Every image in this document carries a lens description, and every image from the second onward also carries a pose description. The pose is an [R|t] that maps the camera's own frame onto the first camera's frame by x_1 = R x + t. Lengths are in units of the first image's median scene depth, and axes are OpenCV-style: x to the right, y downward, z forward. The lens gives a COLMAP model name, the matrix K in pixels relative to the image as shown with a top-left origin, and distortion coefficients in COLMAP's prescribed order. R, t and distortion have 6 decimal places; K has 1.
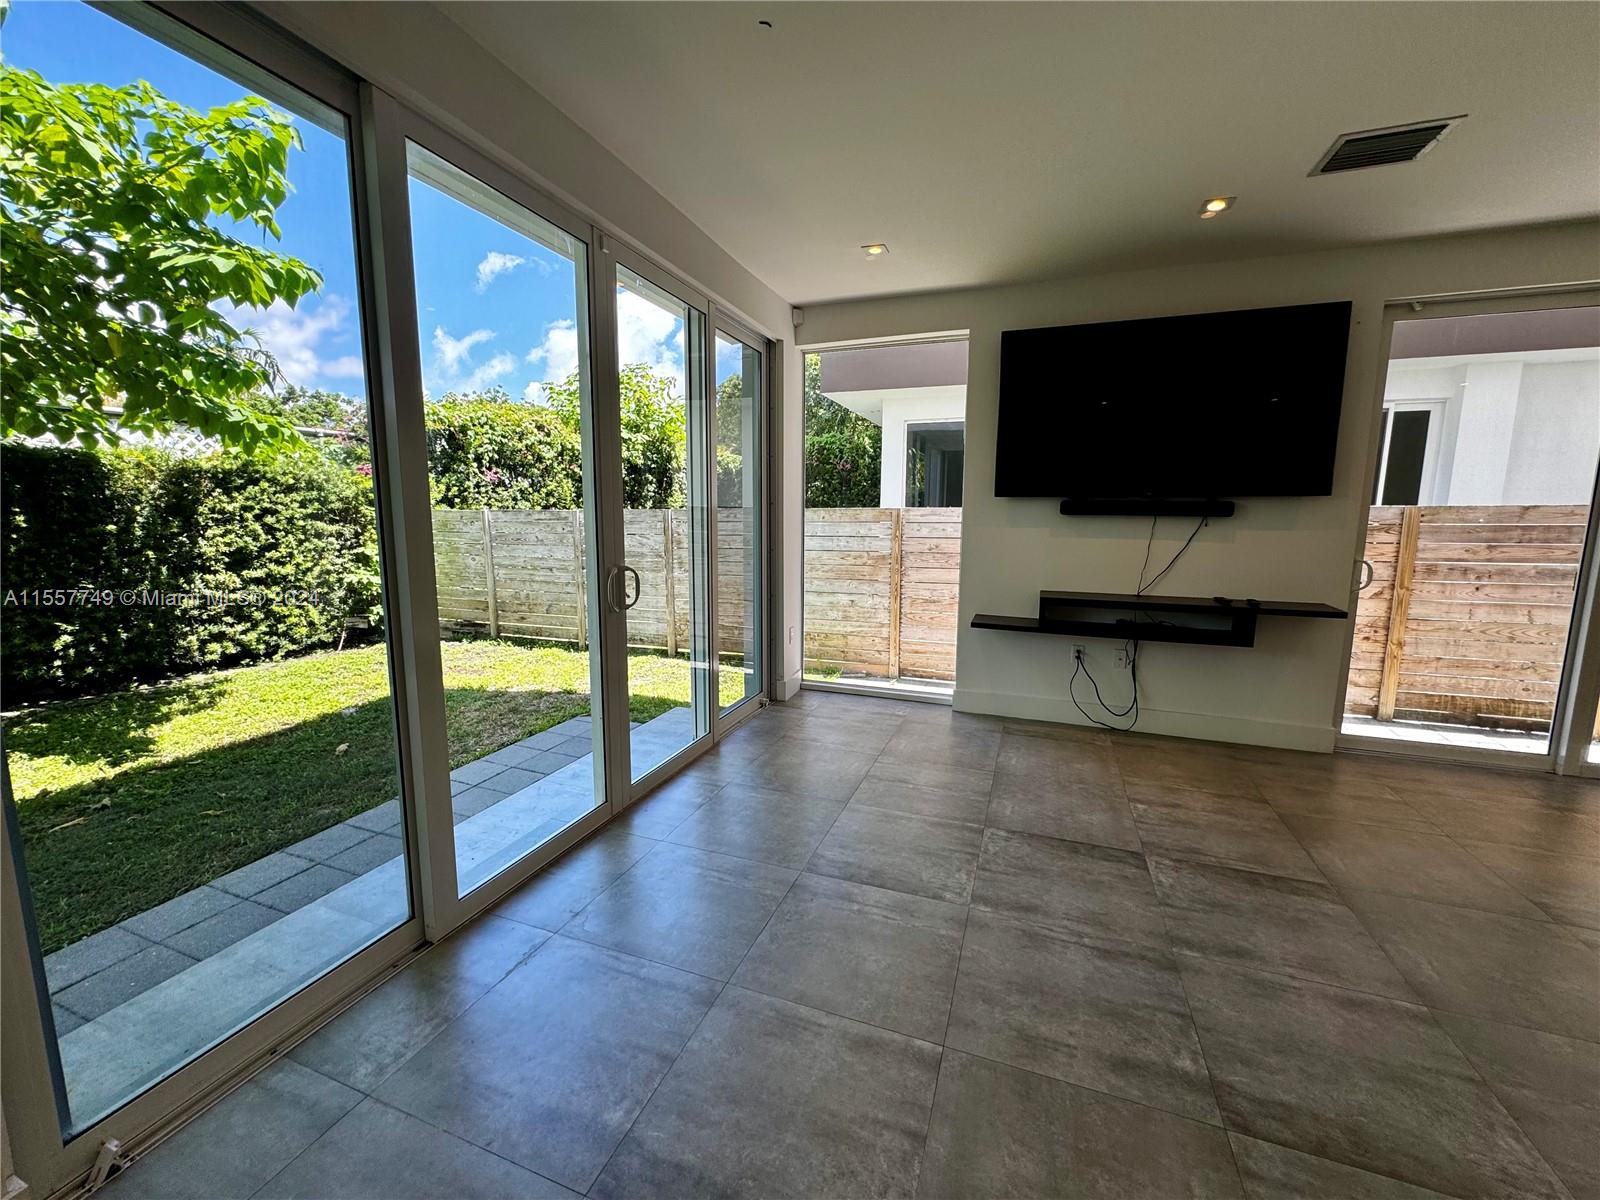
lens RADIAL K [[639.4, 0, 800.1], [0, 639.4, 598.7], [0, 0, 1]] dist [-0.002648, 0.000079]
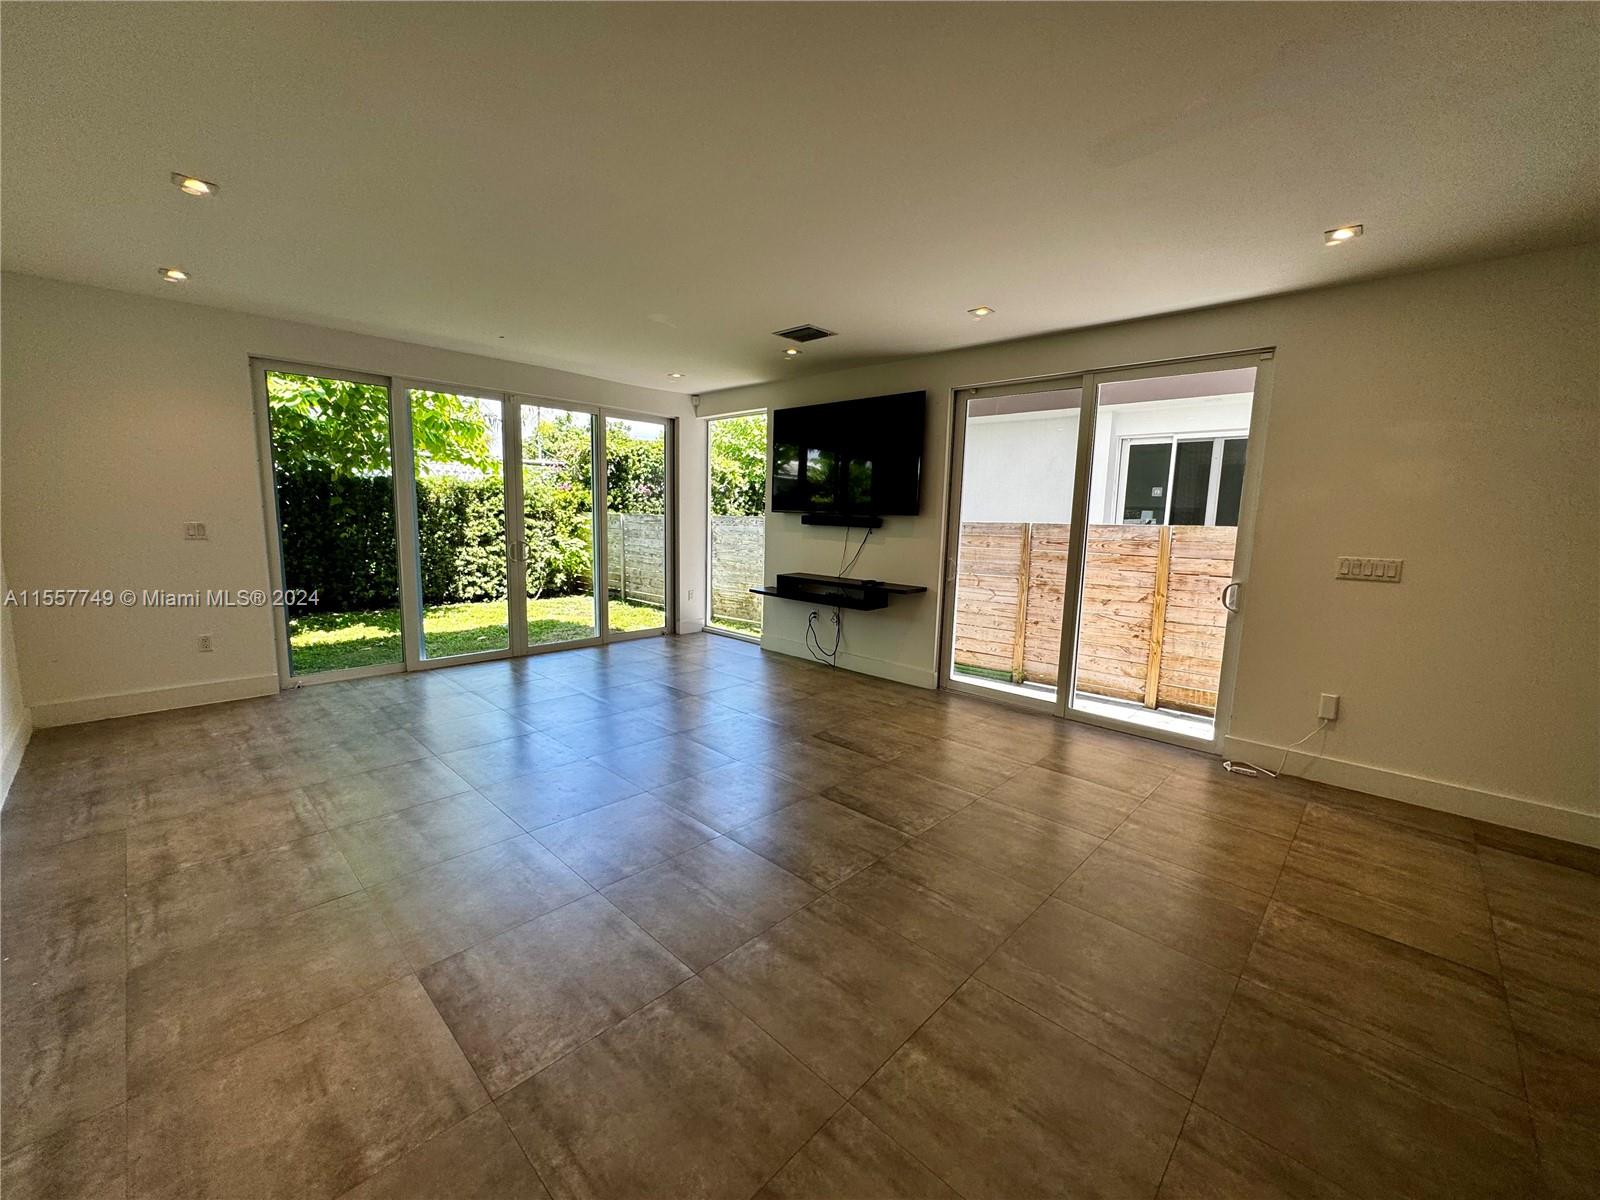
lens RADIAL K [[639.4, 0, 803.1], [0, 639.4, 601.6], [0, 0, 1]] dist [-0.002648, 0.000079]
pose [[0.920088, 0.071757, -0.385084, 0.797702], [-0.073607, 0.997238, 0.009955, 0.033170], [0.384734, 0.019185, 0.922828, -0.348889]]
